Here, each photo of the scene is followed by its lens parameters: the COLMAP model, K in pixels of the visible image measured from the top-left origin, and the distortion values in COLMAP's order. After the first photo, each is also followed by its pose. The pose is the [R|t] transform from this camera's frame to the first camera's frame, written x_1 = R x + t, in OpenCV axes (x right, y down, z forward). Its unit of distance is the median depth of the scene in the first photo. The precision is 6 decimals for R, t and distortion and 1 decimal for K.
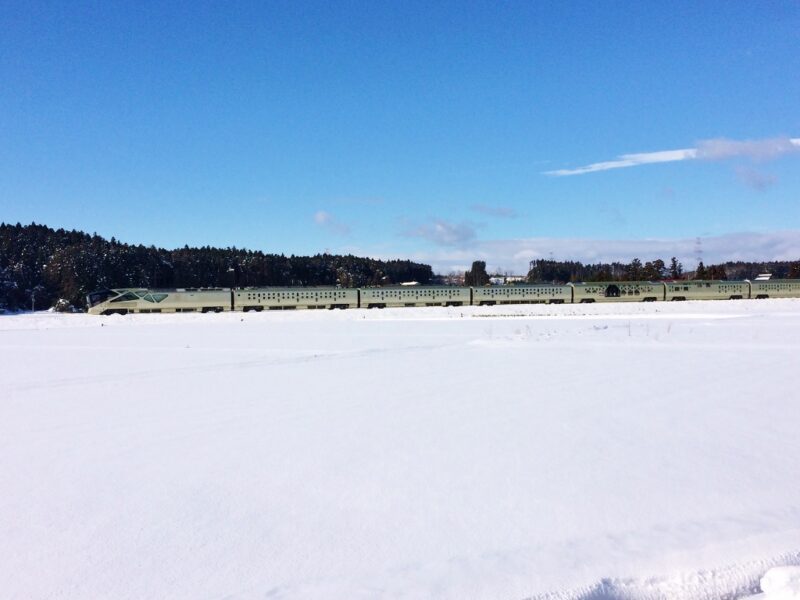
lens RADIAL K [[892.3, 0, 400.0], [0, 892.3, 300.0], [0, 0, 1]] dist [0.095559, -0.015998]
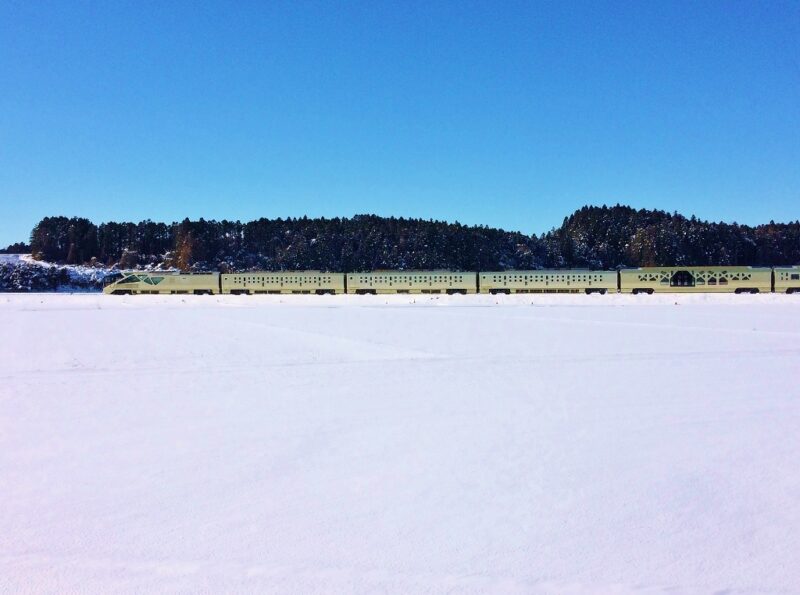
lens RADIAL K [[897.1, 0, 400.0], [0, 897.1, 297.5], [0, 0, 1]] dist [0.113376, -0.003597]
pose [[0.813969, 0.025021, -0.580370, 0.498541], [-0.012966, 0.999606, 0.024911, -0.010460], [0.580764, -0.012752, 0.813972, 0.220771]]
